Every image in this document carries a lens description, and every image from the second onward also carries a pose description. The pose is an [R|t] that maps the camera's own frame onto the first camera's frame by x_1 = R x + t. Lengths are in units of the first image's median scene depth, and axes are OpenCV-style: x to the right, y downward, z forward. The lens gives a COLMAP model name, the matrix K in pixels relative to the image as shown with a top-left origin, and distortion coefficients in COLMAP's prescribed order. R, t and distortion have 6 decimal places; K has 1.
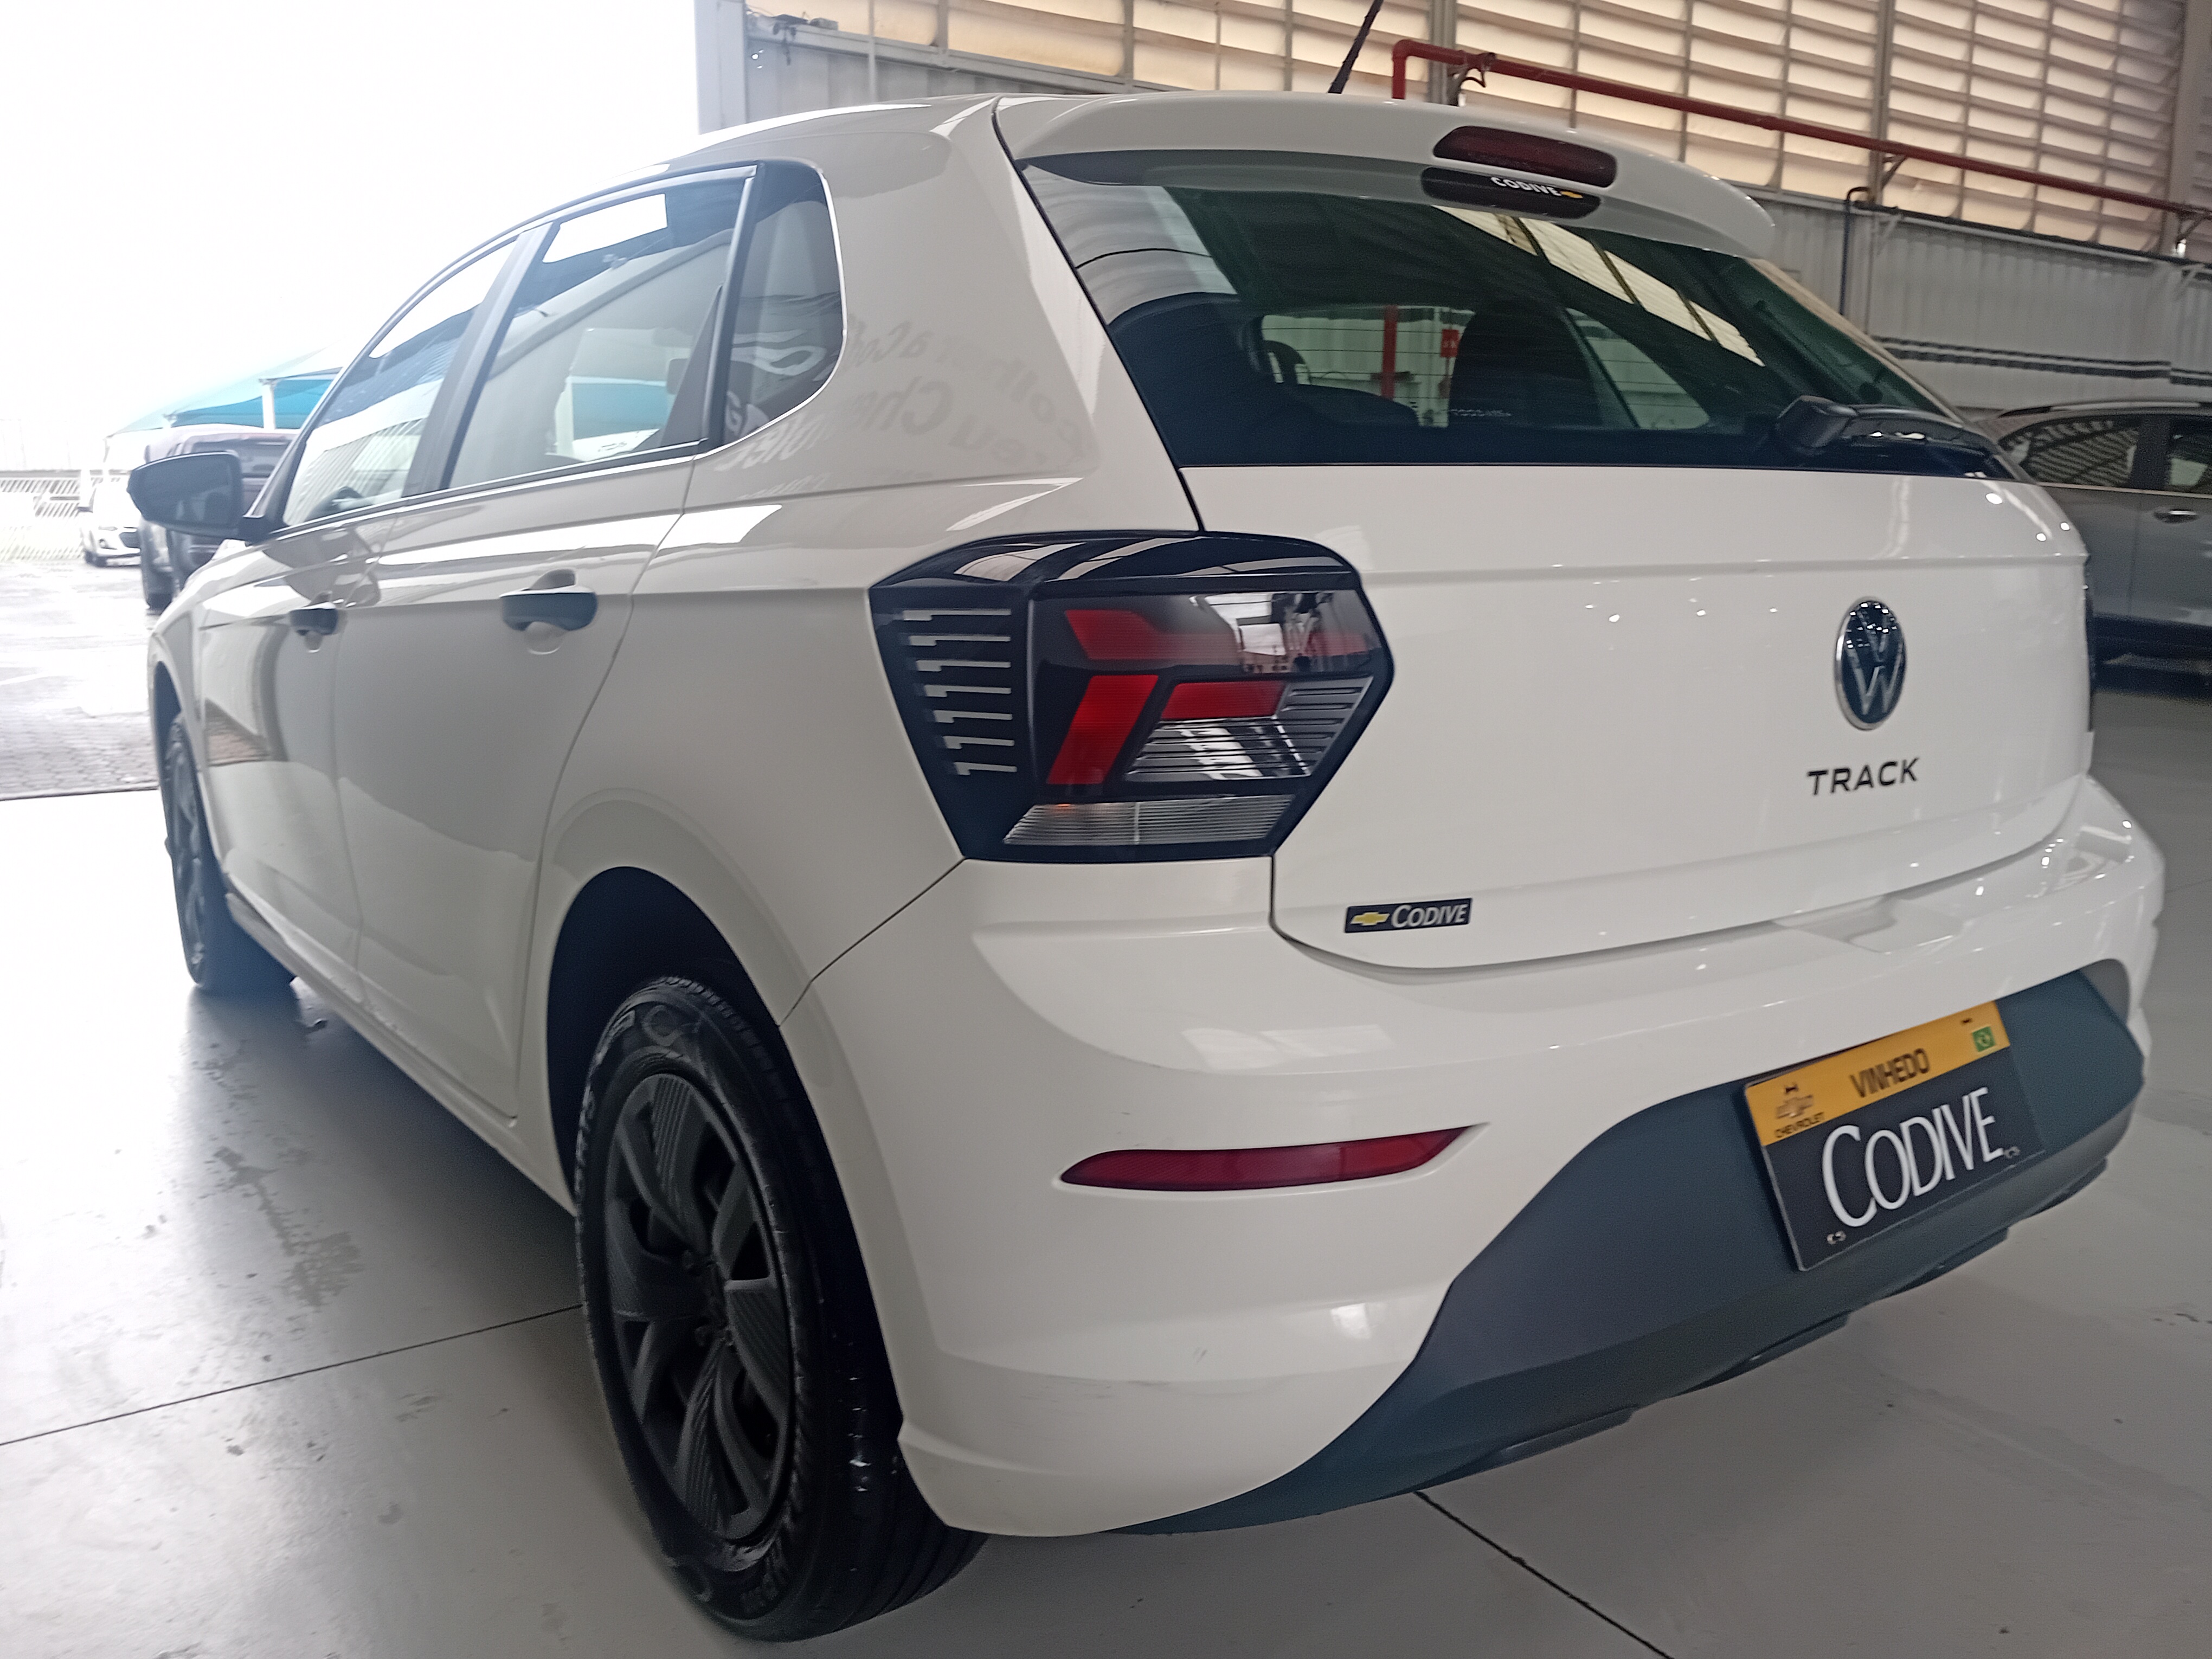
lens RADIAL K [[1738.7, 0, 1104.8], [0, 1738.7, 814.8], [0, 0, 1]] dist [0.083966, -0.226367]
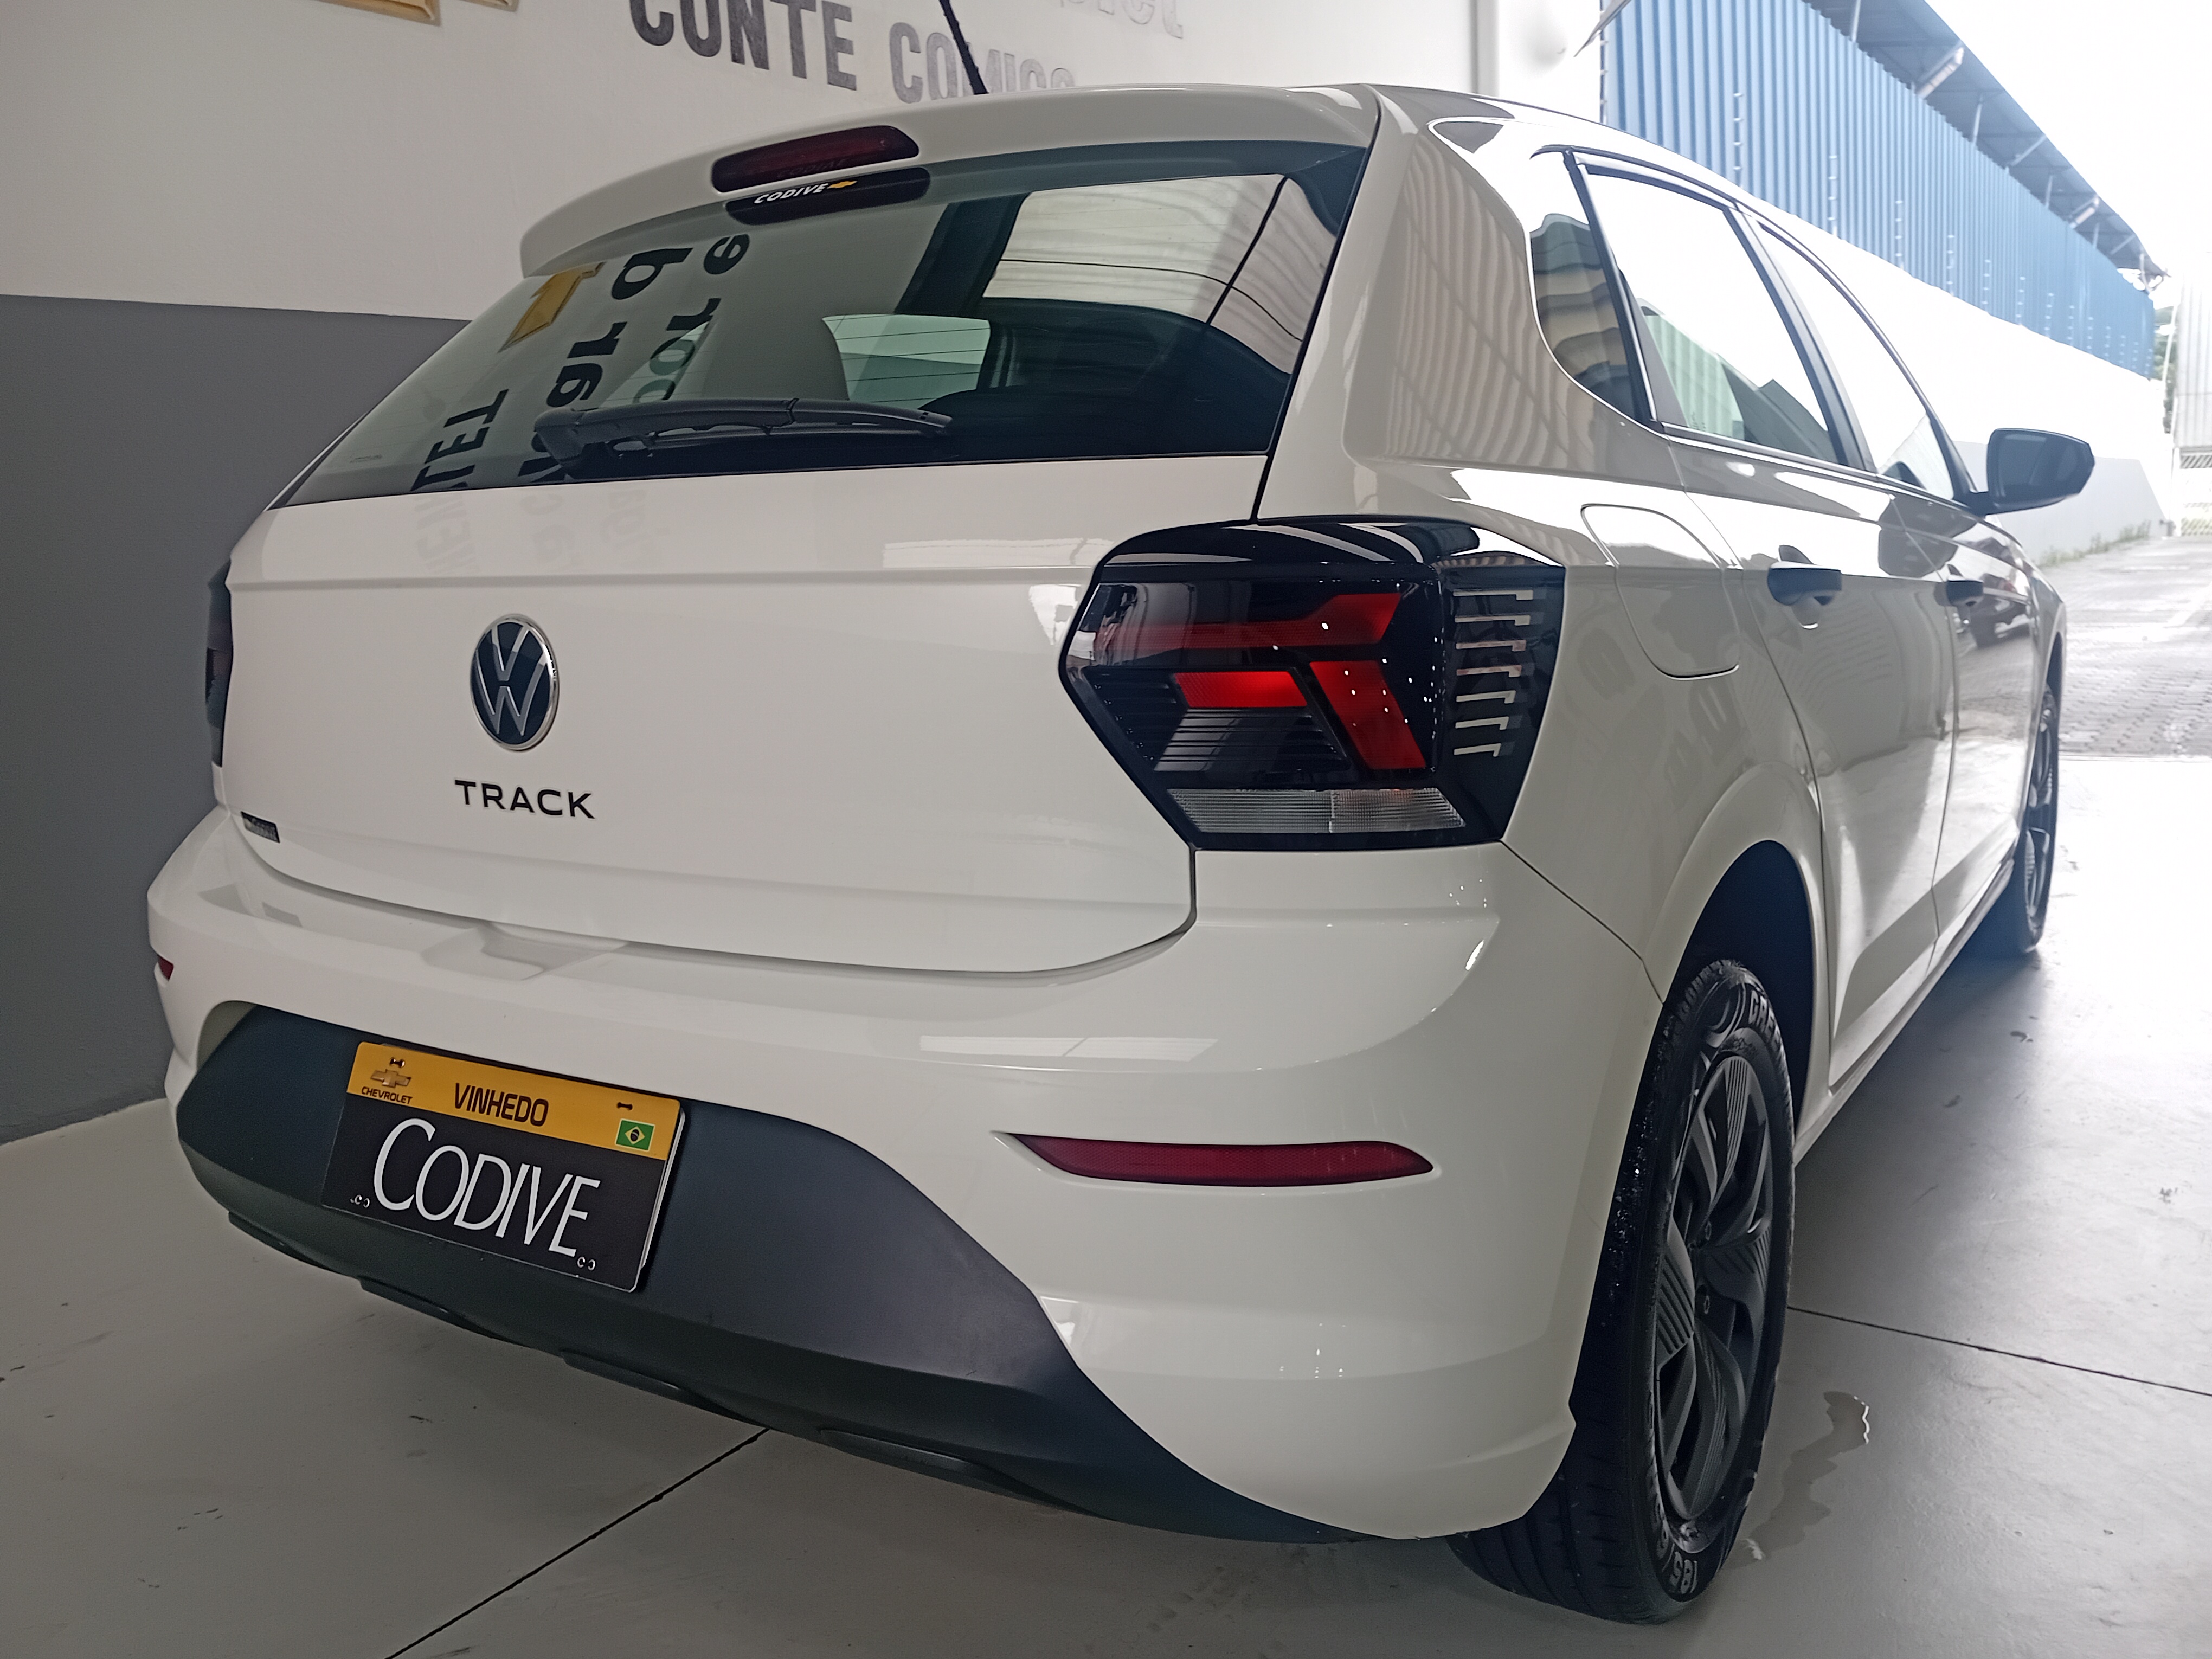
lens RADIAL K [[1694.7, 0, 1092.7], [0, 1694.7, 807.1], [0, 0, 1]] dist [0.102207, -0.201821]
pose [[0.330829, 0.136185, -0.933812, 1.433185], [-0.121125, 0.987475, 0.101099, -0.152580], [0.935885, 0.079662, 0.343181, 0.975324]]
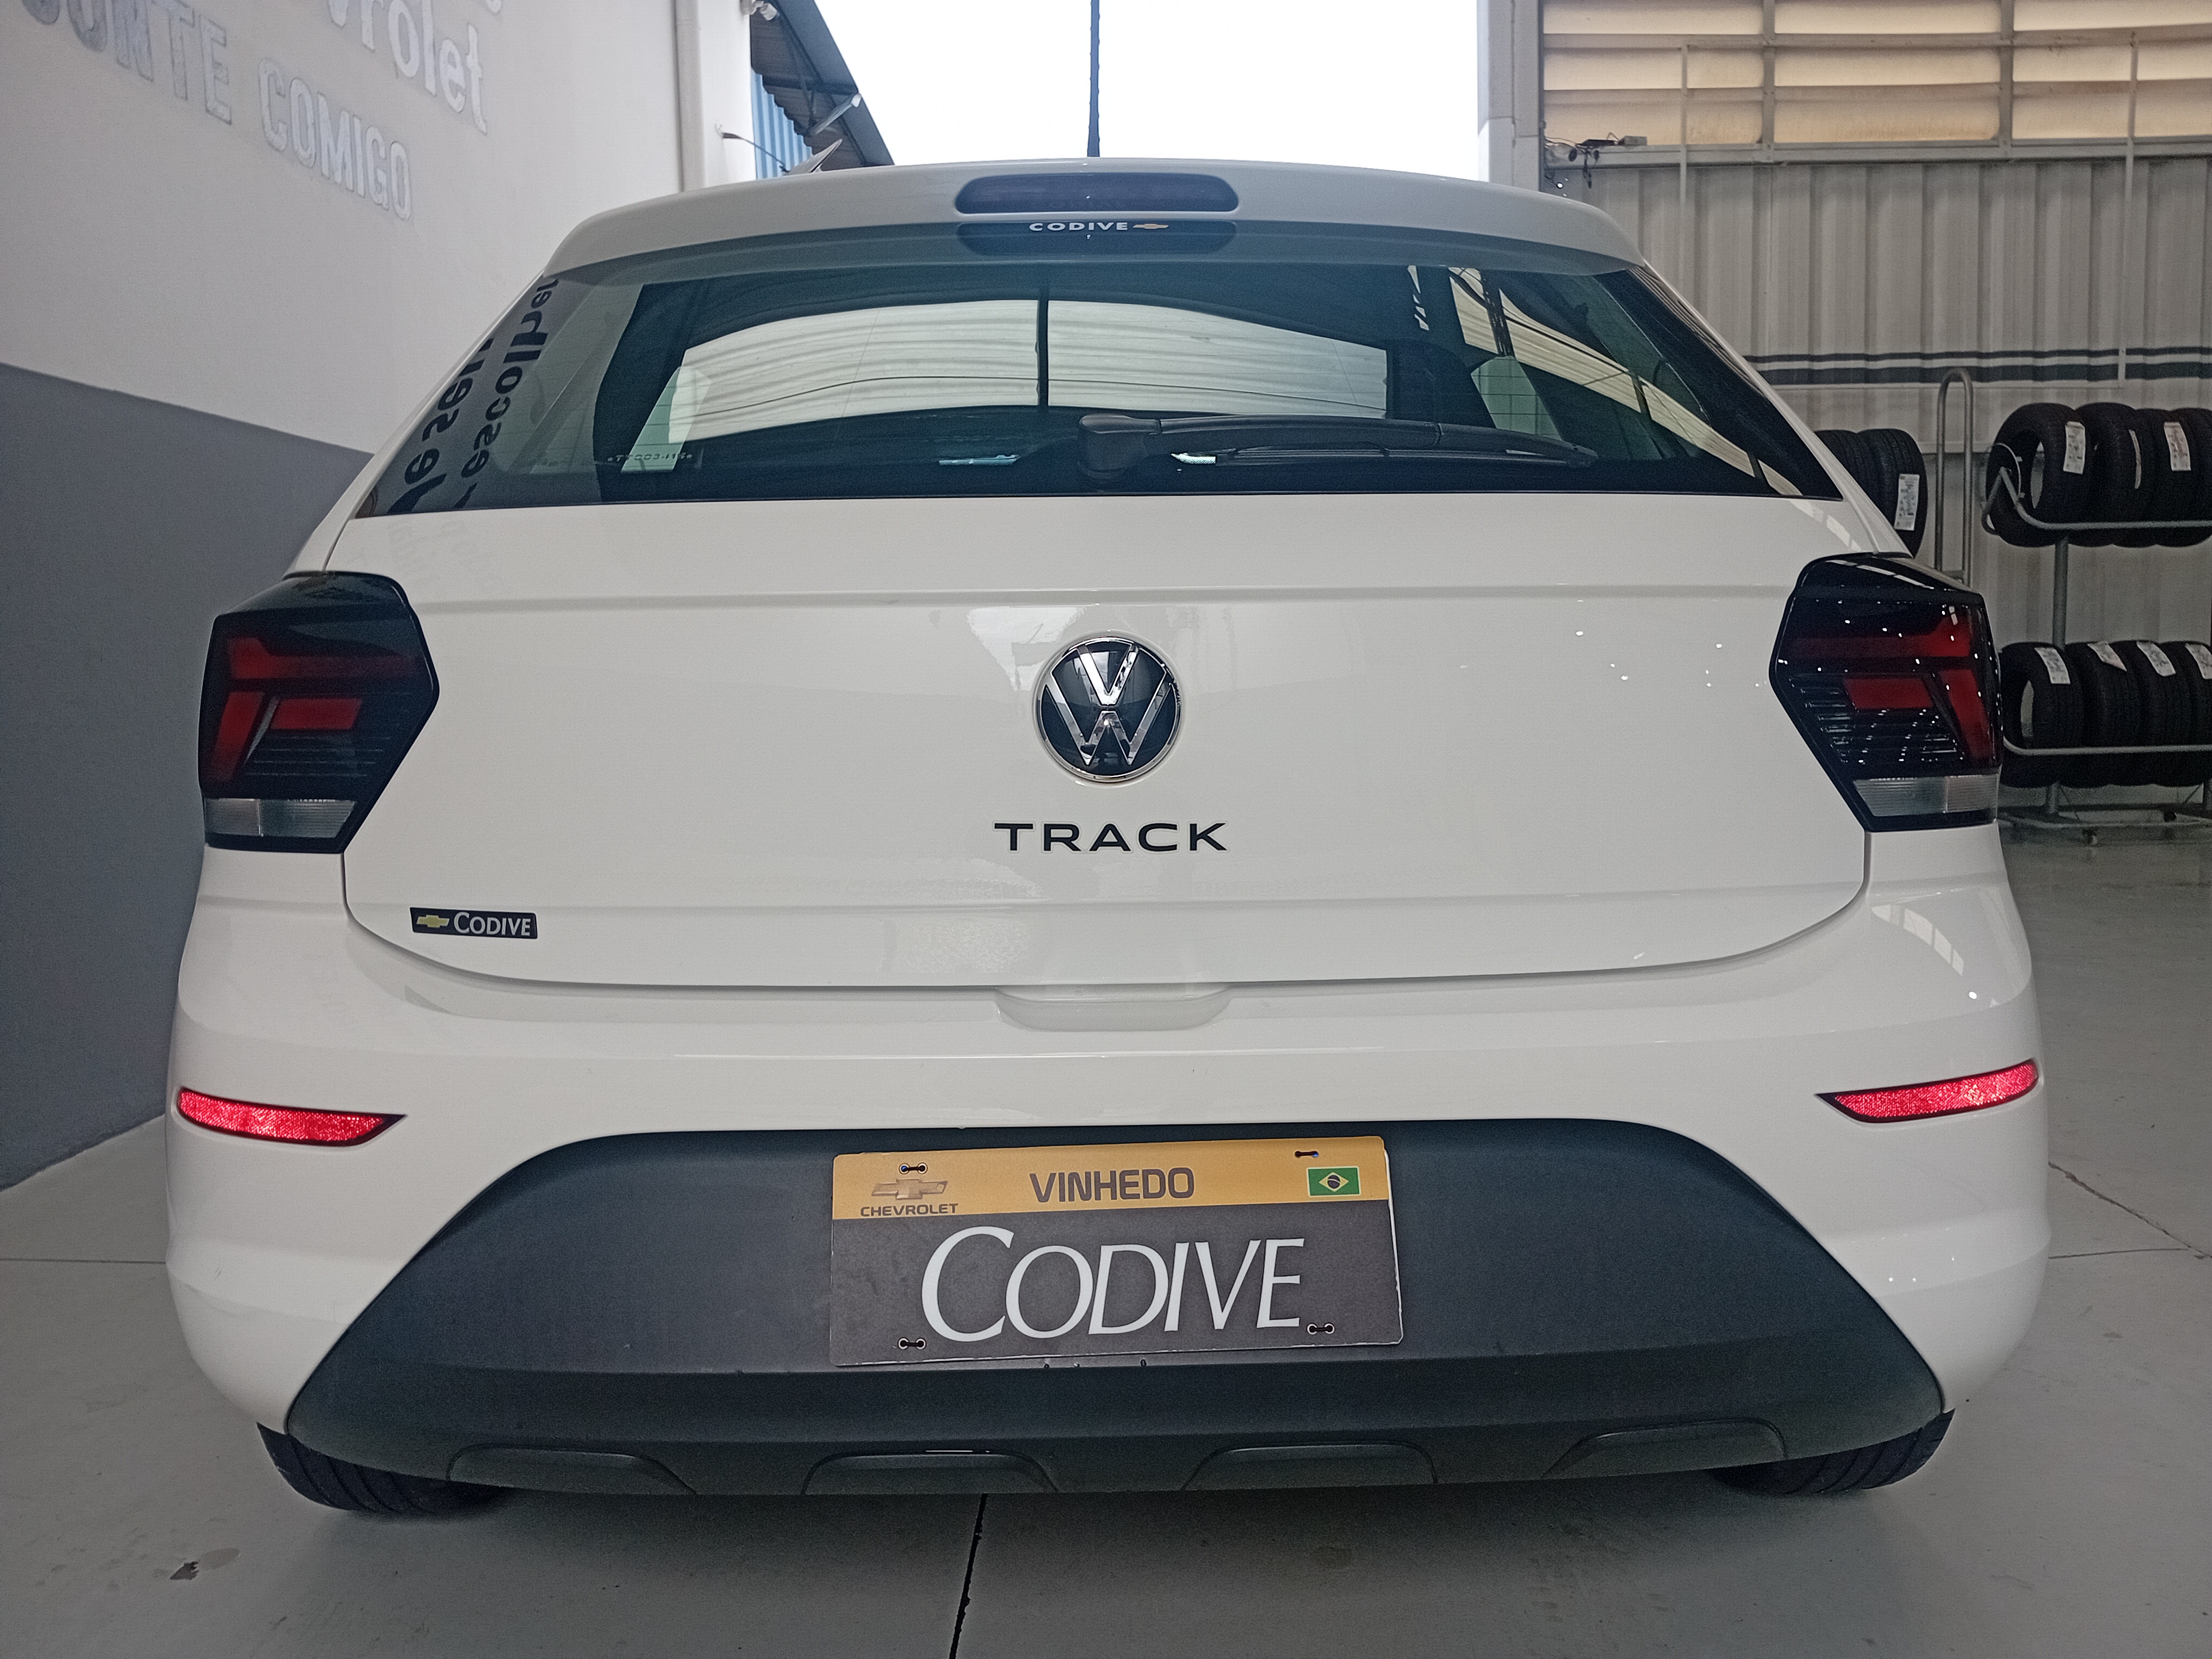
lens RADIAL K [[1694.7, 0, 1092.7], [0, 1694.7, 807.1], [0, 0, 1]] dist [0.102207, -0.201821]
pose [[0.811480, 0.040344, -0.582986, 0.923425], [-0.084337, 0.995255, -0.048518, 0.005134], [0.578263, 0.088538, 0.811032, 0.308116]]
